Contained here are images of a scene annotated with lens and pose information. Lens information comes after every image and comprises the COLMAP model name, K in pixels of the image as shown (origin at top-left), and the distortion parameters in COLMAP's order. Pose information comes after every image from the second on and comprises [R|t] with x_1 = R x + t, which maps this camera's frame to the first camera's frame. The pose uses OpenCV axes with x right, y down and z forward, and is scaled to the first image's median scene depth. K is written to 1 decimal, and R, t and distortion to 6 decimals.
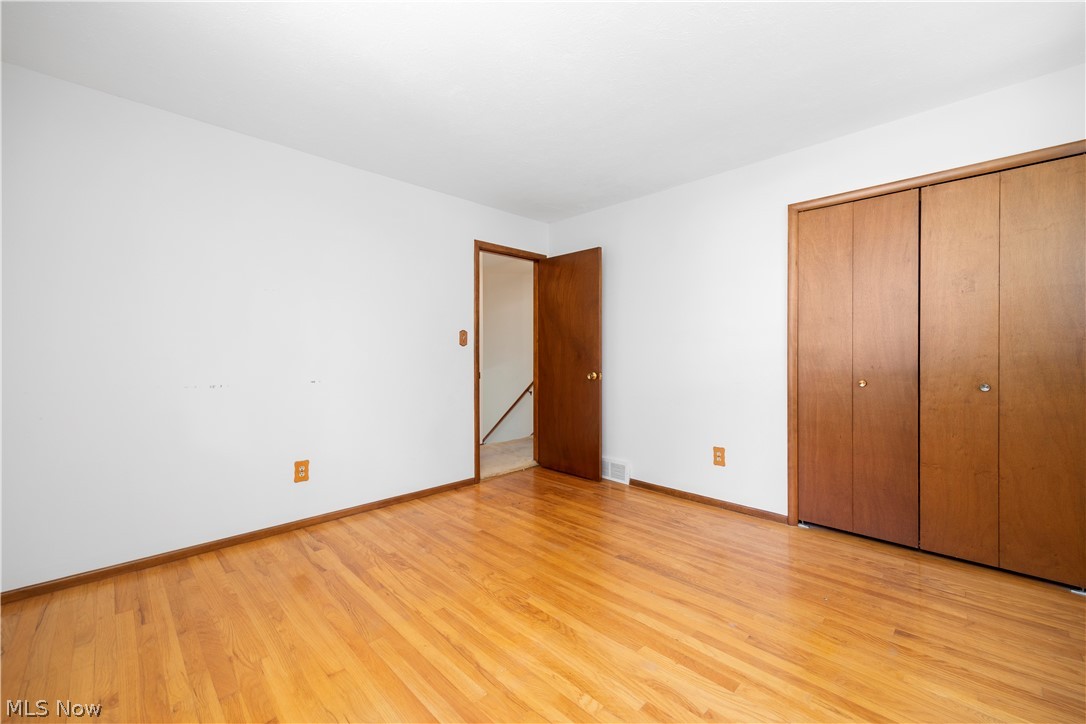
lens RADIAL K [[434.9, 0, 542.5], [0, 434.9, 354.6], [0, 0, 1]] dist [0.003002, -0.000509]
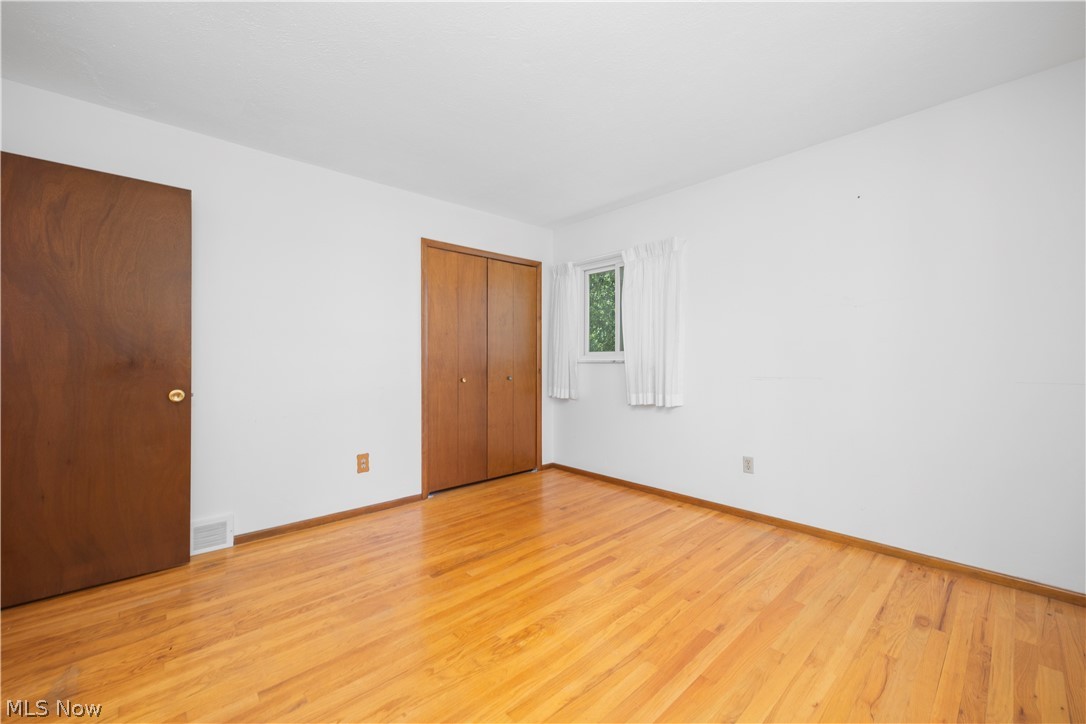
lens RADIAL K [[434.9, 0, 541.3], [0, 434.9, 362.6], [0, 0, 1]] dist [0.003002, -0.000509]
pose [[0.039716, -0.004437, 0.999201, -0.657613], [0.004584, 0.999980, 0.004259, 0.002111], [-0.999200, 0.004411, 0.039735, 0.639228]]
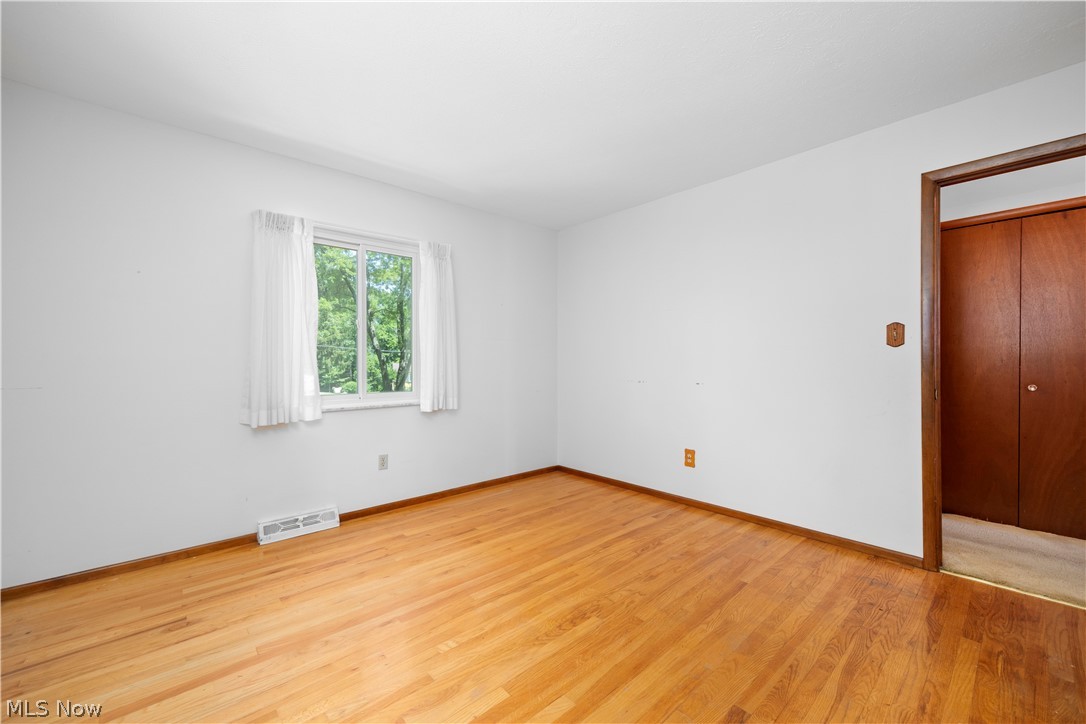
lens RADIAL K [[434.9, 0, 543.6], [0, 434.9, 363.0], [0, 0, 1]] dist [0.003002, -0.000509]
pose [[-0.045015, 0.009177, -0.998944, 0.666240], [0.002396, 0.999956, 0.009078, -0.002909], [0.998983, -0.001985, -0.045035, 0.673383]]
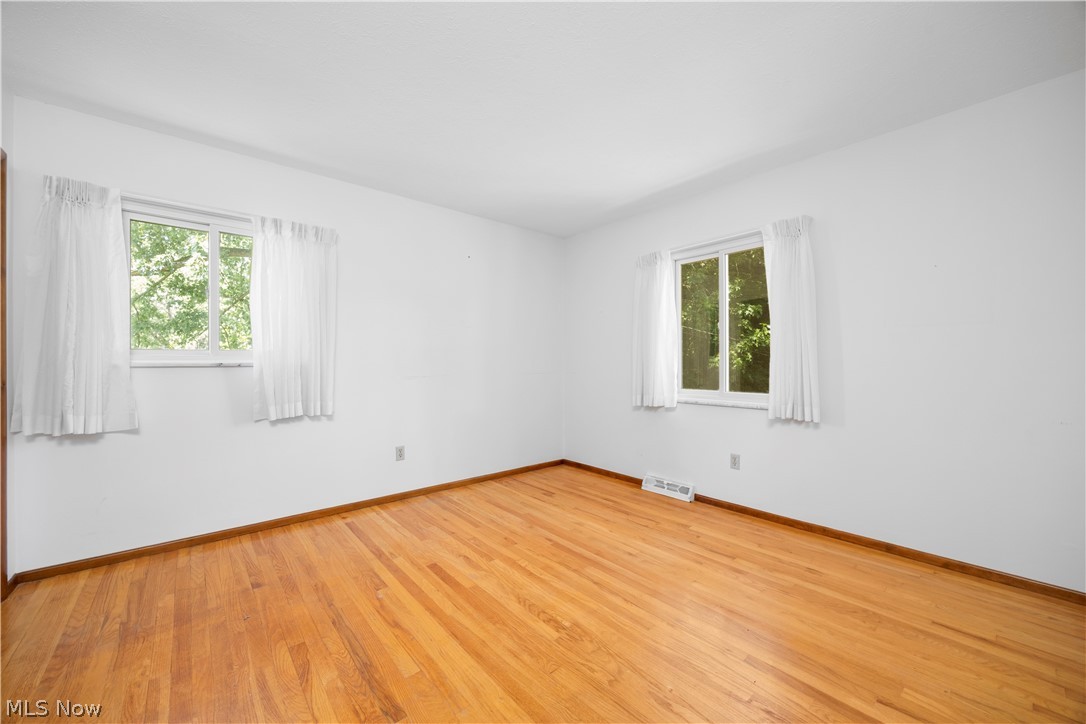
lens RADIAL K [[414.3, 0, 543.7], [0, 414.3, 360.6], [0, 0, 1]] dist [-0.006468, -0.000172]
pose [[-0.997575, 0.005254, 0.069396, -0.047503], [0.005150, 0.999985, -0.001683, 0.001029], [-0.069404, -0.001322, -0.997588, 1.335510]]
